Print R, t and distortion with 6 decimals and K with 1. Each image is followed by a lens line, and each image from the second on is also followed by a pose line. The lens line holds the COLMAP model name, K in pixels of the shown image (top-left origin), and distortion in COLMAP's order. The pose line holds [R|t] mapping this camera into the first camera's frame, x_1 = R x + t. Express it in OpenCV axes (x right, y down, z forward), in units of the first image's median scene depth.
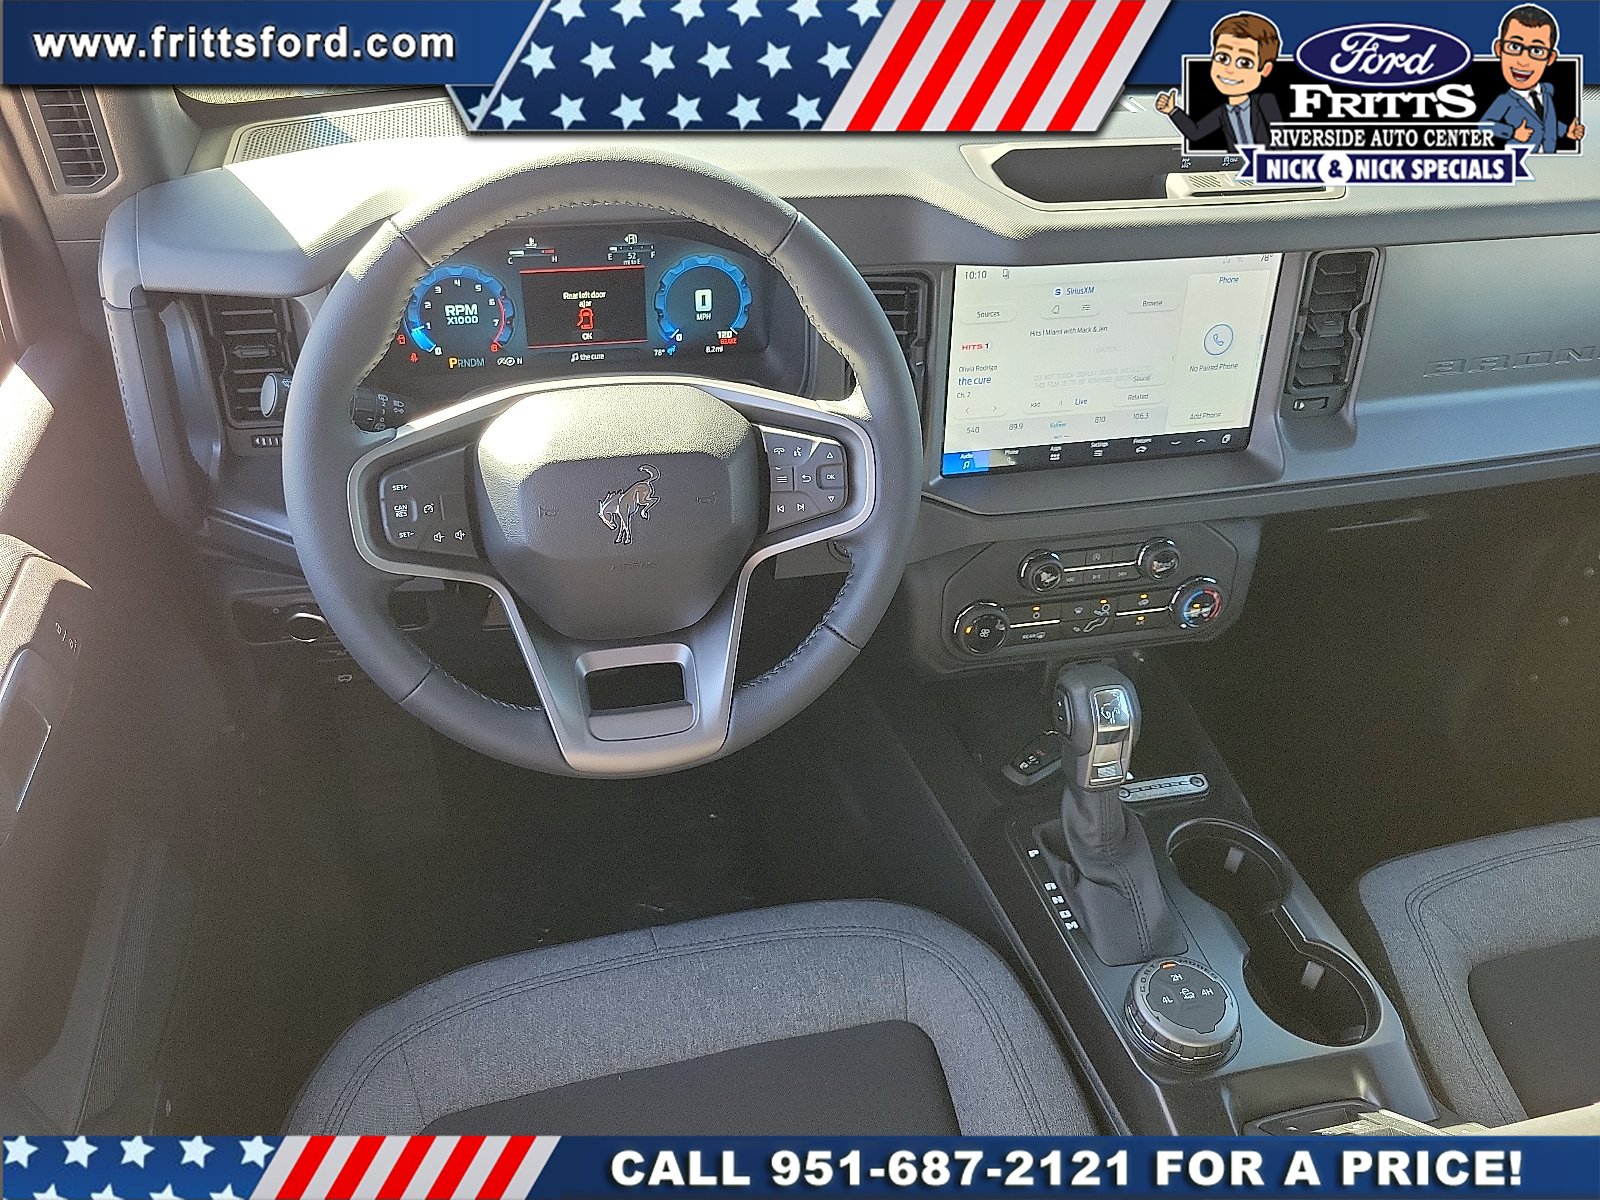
lens RADIAL K [[1230.9, 0, 800.0], [0, 1230.9, 600.0], [0, 0, 1]] dist [0.030130, -0.002864]
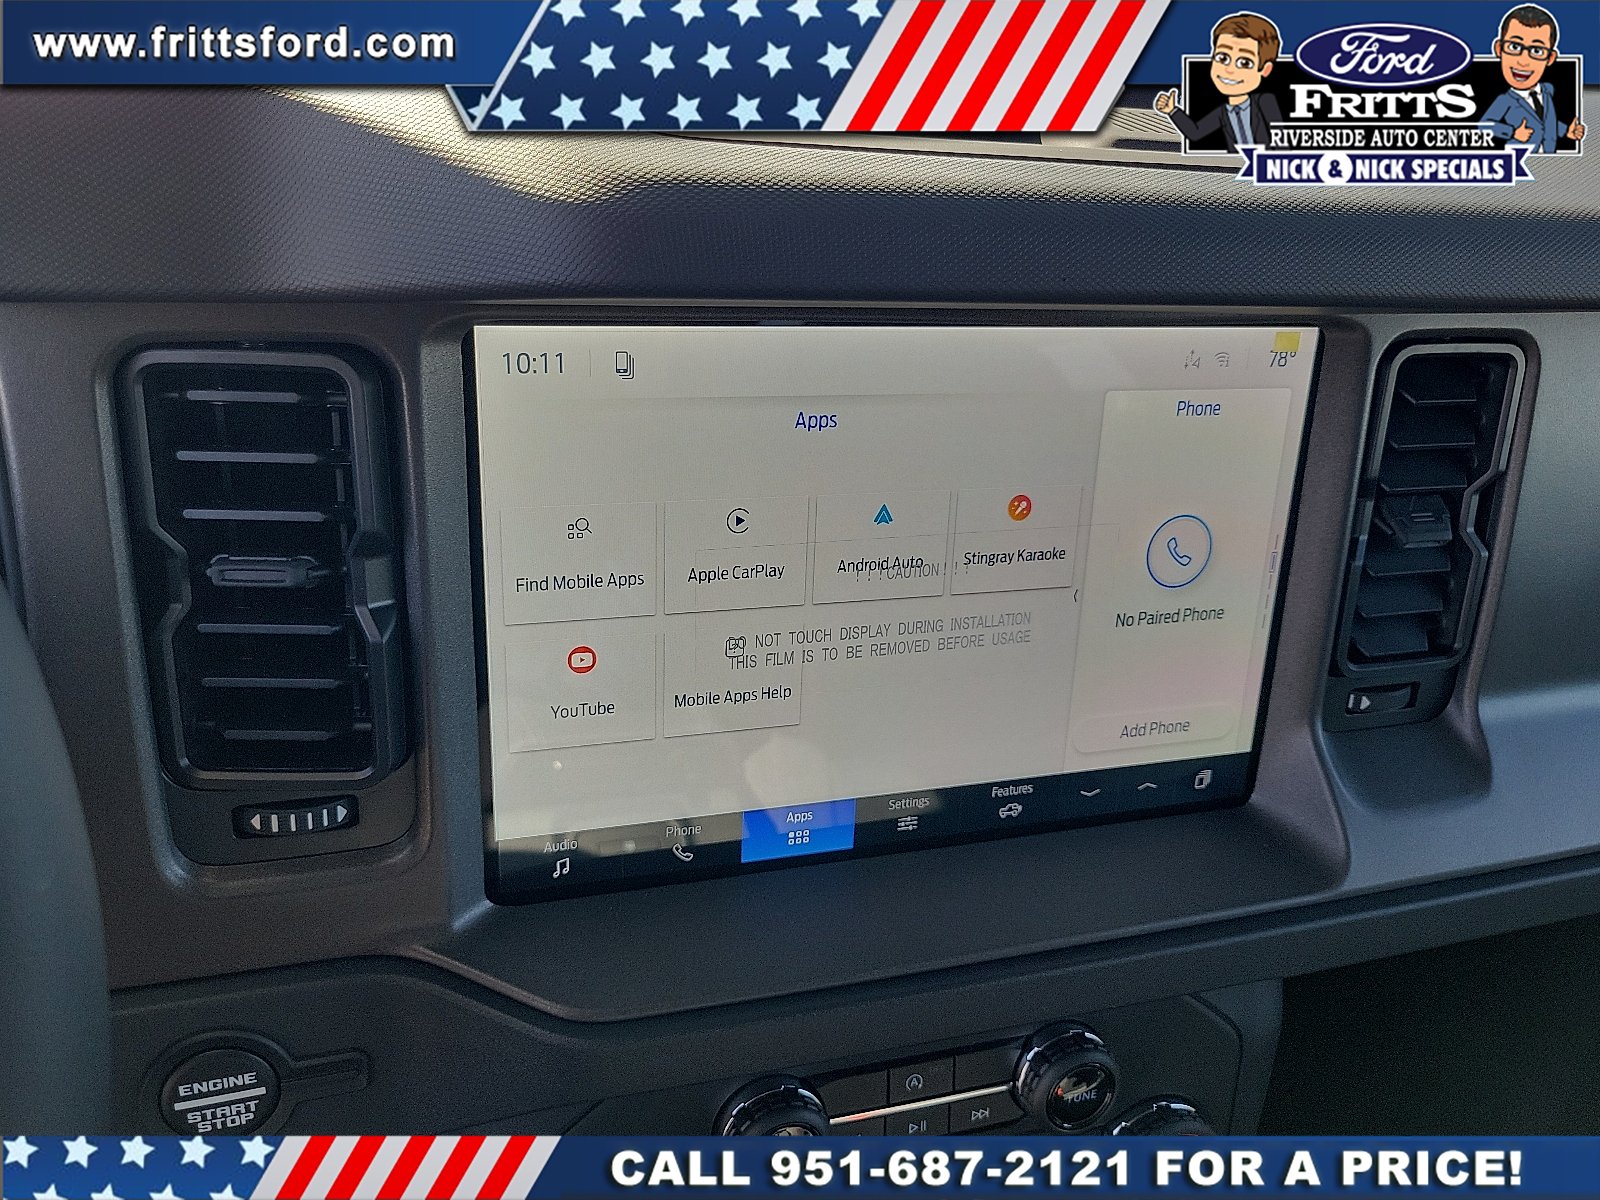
lens RADIAL K [[1258.1, 0, 800.0], [0, 1258.1, 600.0], [0, 0, 1]] dist [-0.003565, 0.000634]
pose [[0.993944, 0.003455, 0.109834, 0.163490], [0.016349, 0.983732, -0.178898, -0.119589], [-0.108665, 0.179611, 0.977718, 0.596517]]
